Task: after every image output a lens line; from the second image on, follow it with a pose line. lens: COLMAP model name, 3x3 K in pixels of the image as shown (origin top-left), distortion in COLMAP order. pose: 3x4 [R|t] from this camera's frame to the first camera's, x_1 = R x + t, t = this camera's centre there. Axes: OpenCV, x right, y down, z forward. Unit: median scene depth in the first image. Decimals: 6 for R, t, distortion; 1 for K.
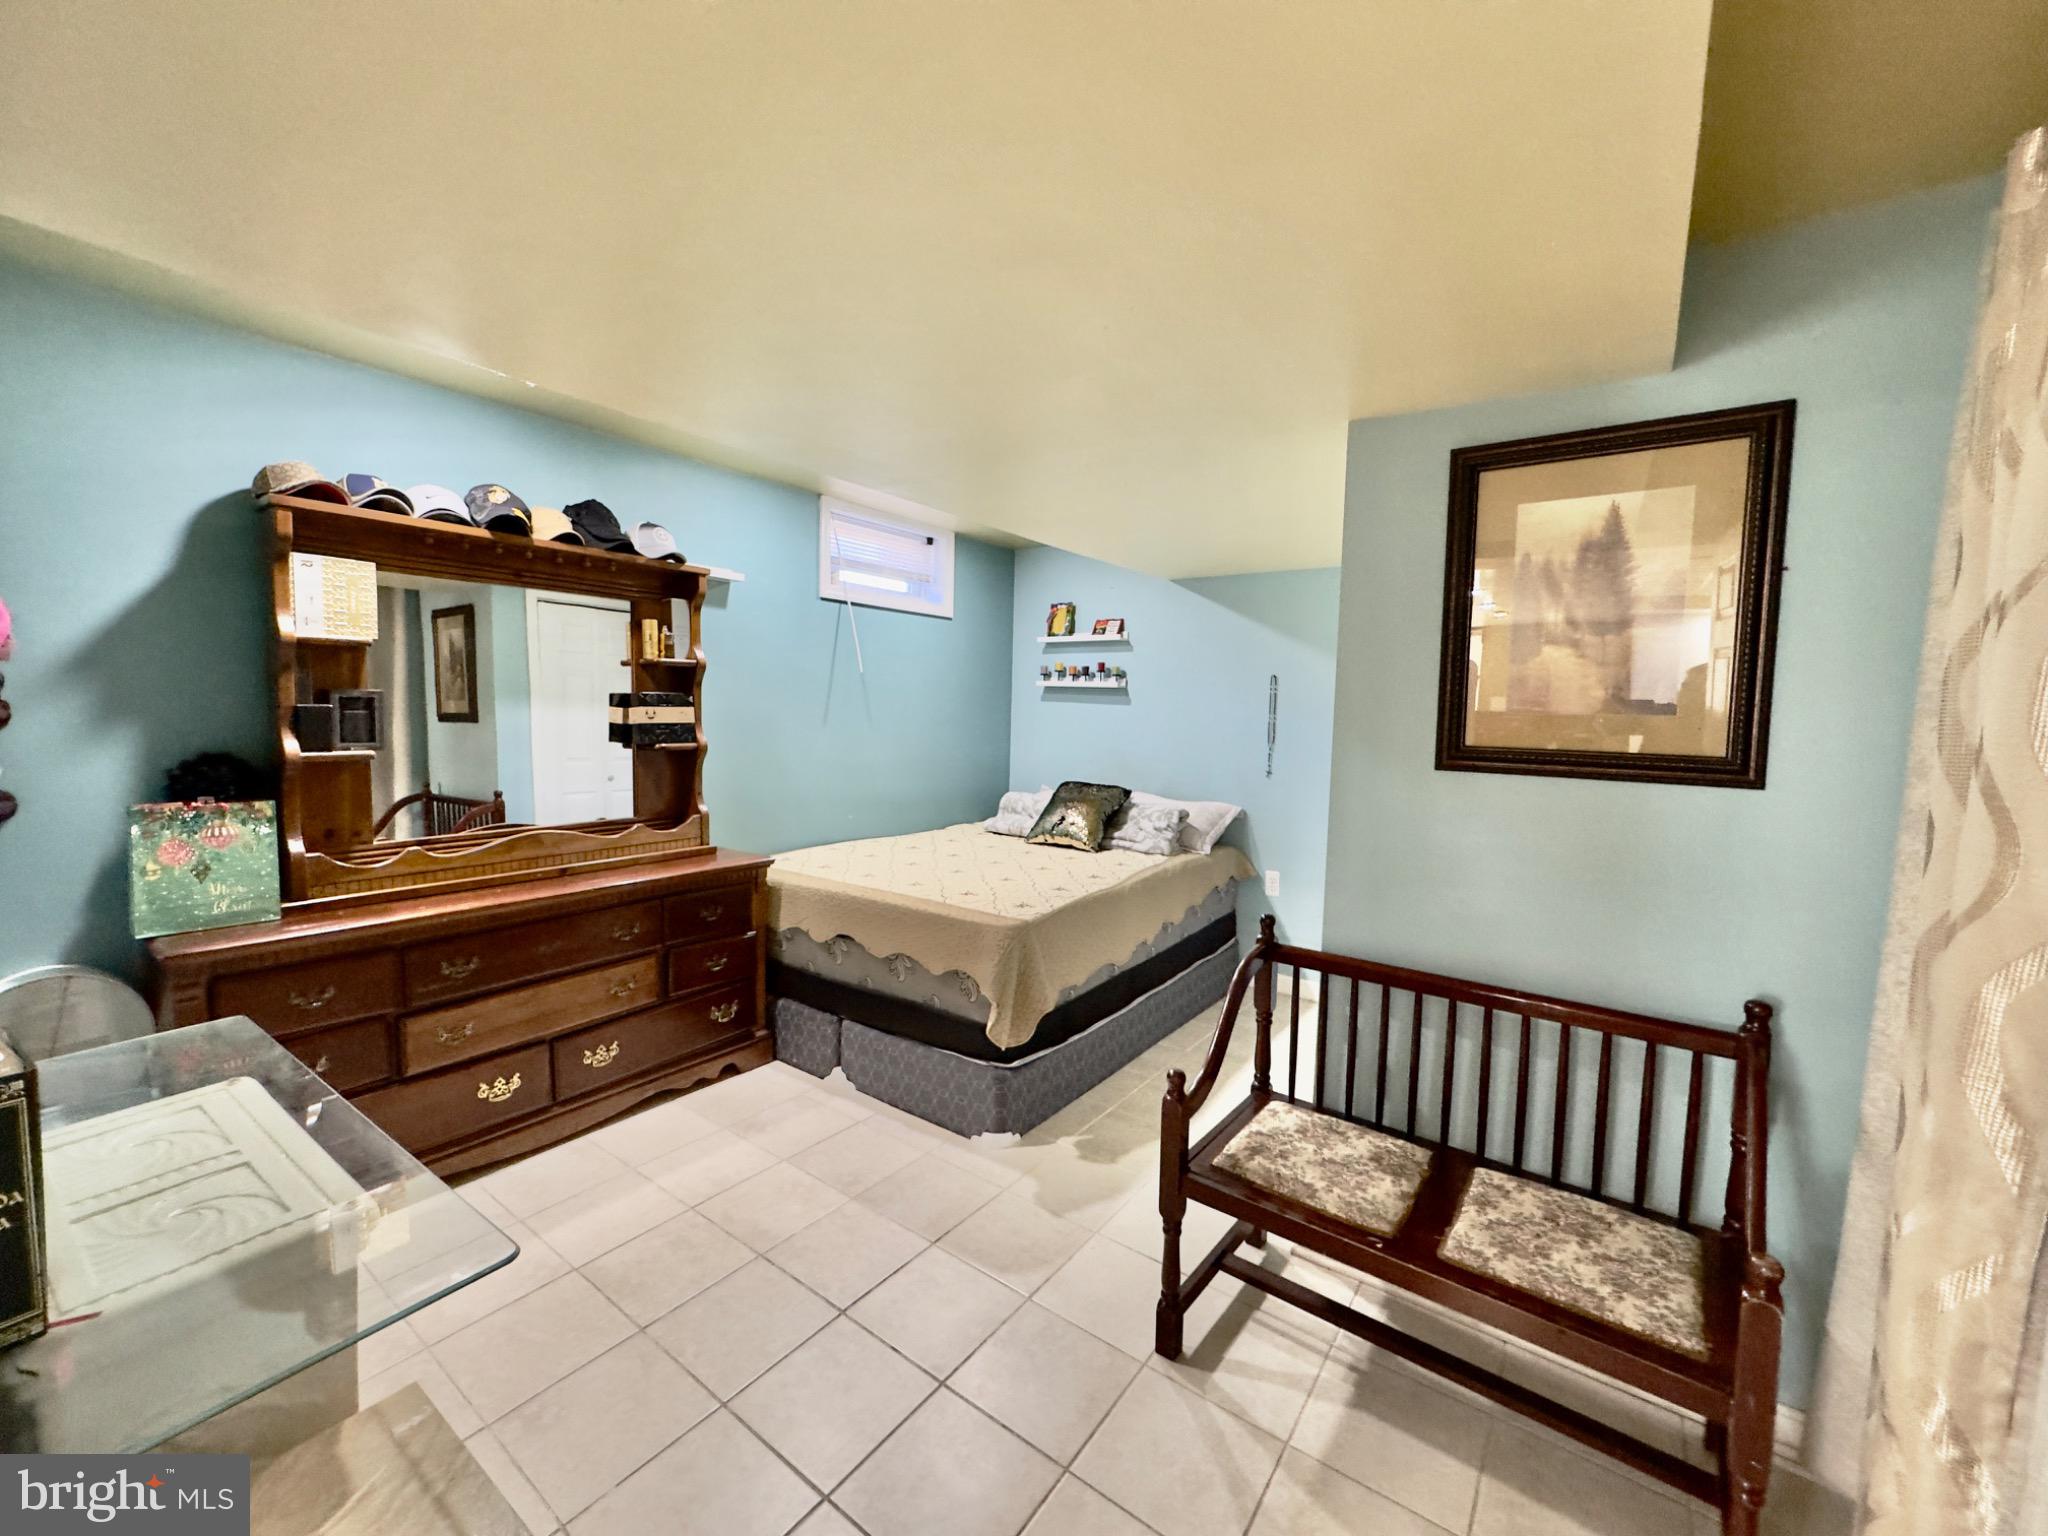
lens RADIAL K [[813.6, 0, 1023.9], [0, 813.6, 762.8], [0, 0, 1]] dist [-0.001817, -0.000361]
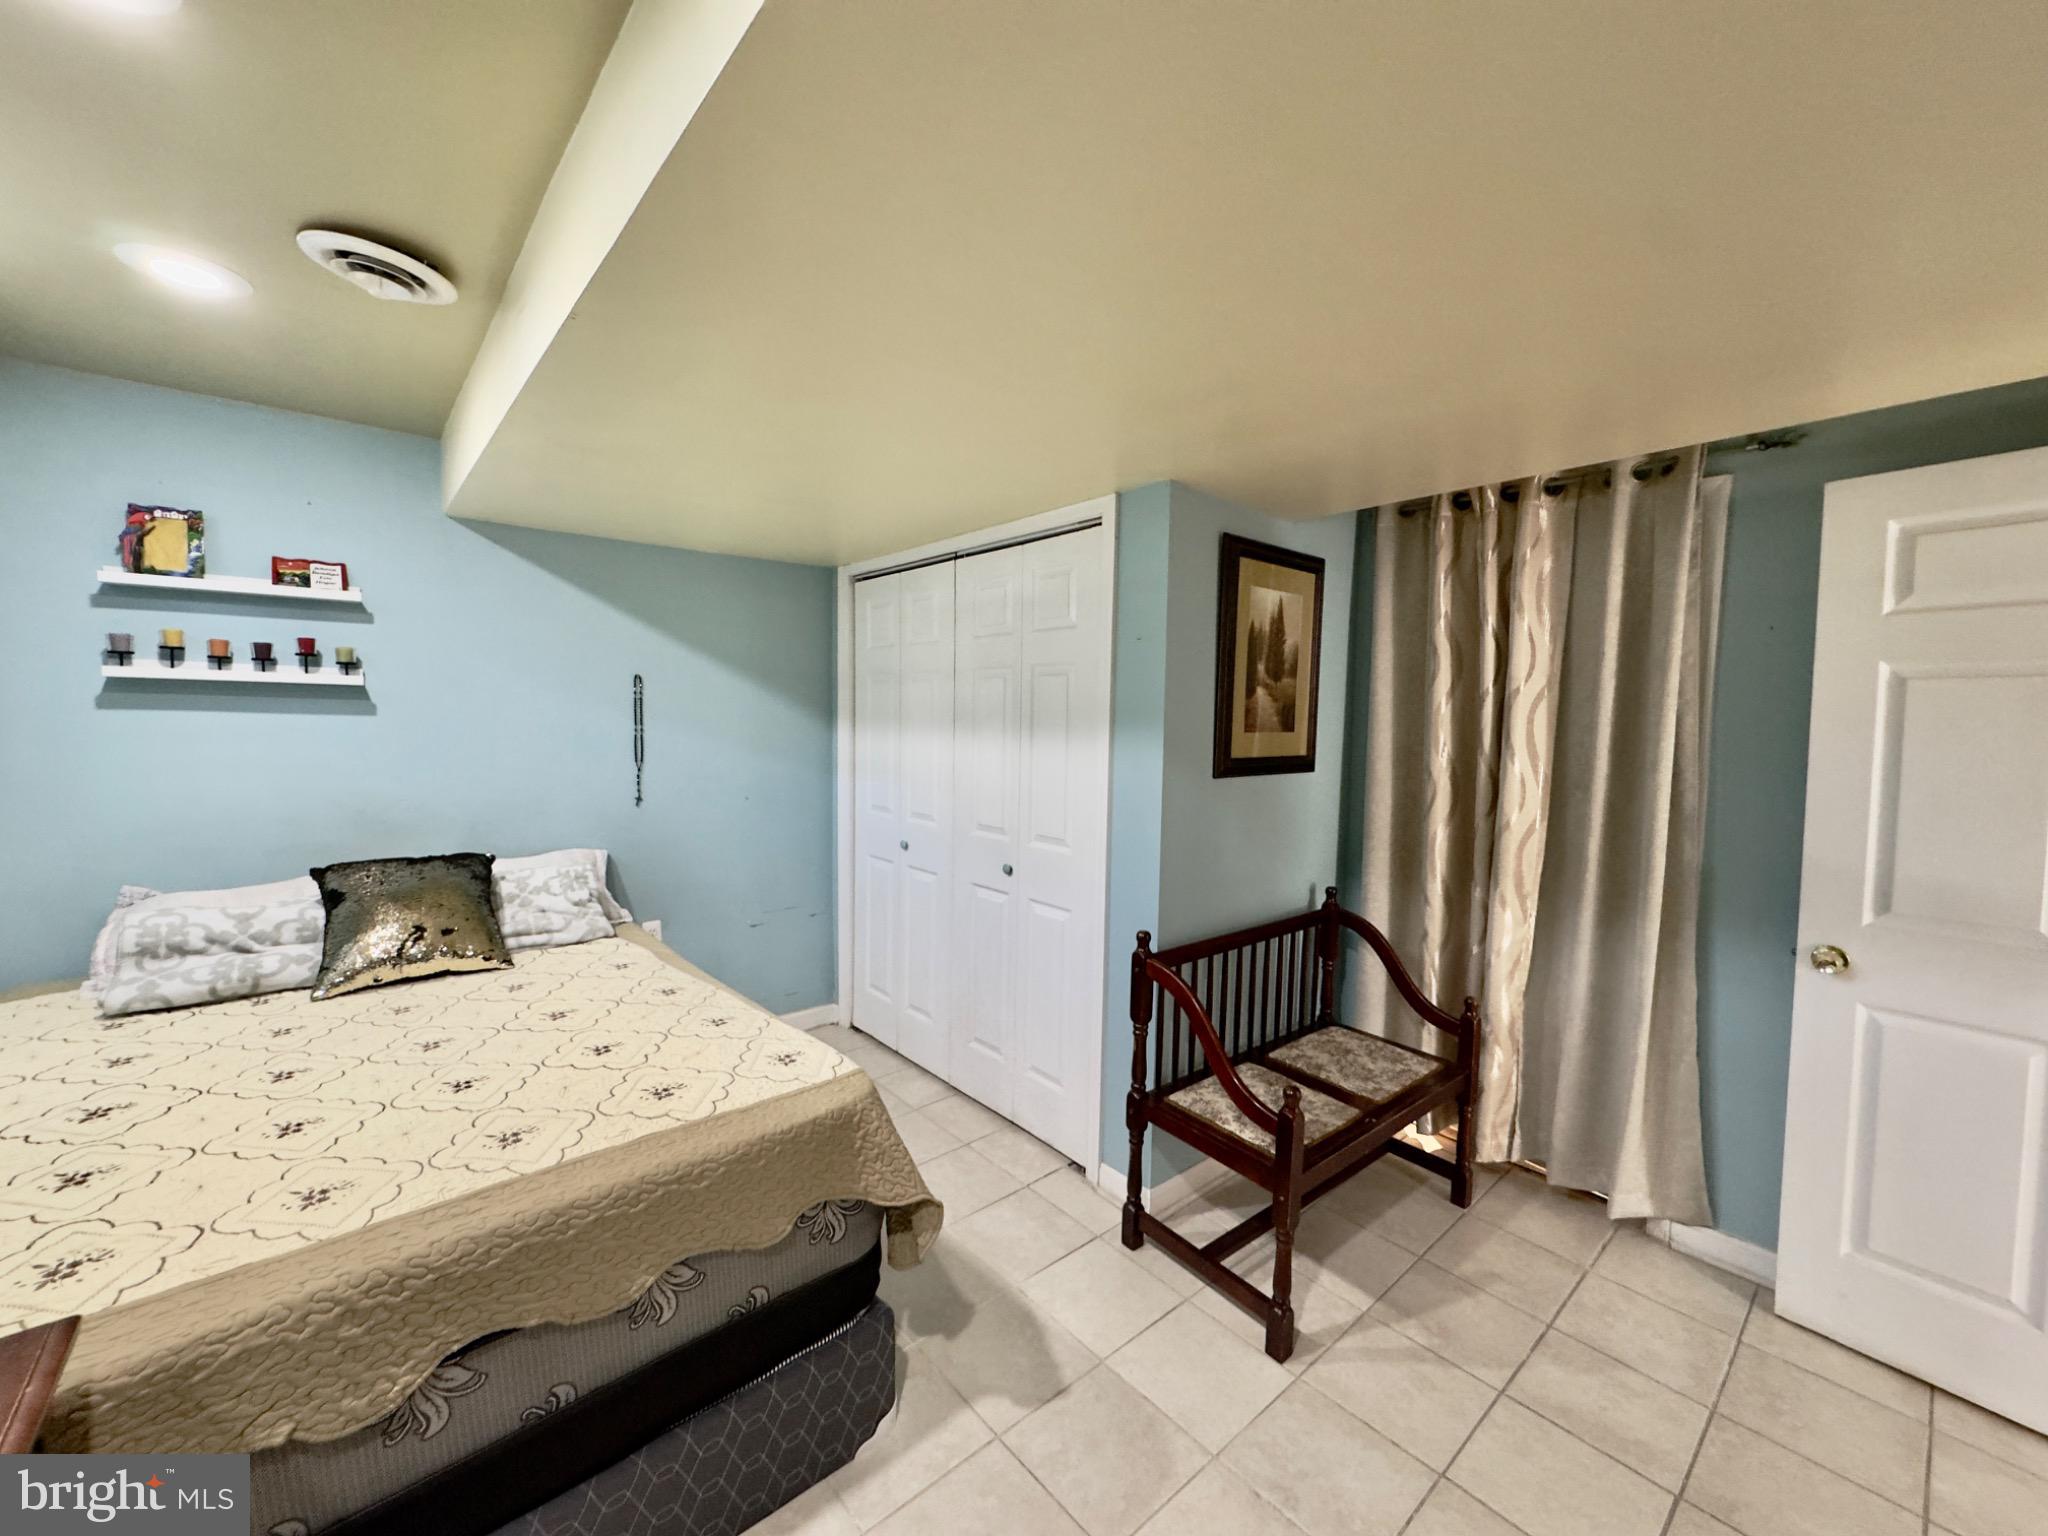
lens RADIAL K [[813.6, 0, 1024.4], [0, 813.6, 762.9], [0, 0, 1]] dist [-0.001817, -0.000361]
pose [[0.224223, -0.081855, 0.971094, -0.374998], [0.057515, 0.995841, 0.070661, -0.057157], [-0.972839, 0.040009, 0.227998, 0.461718]]
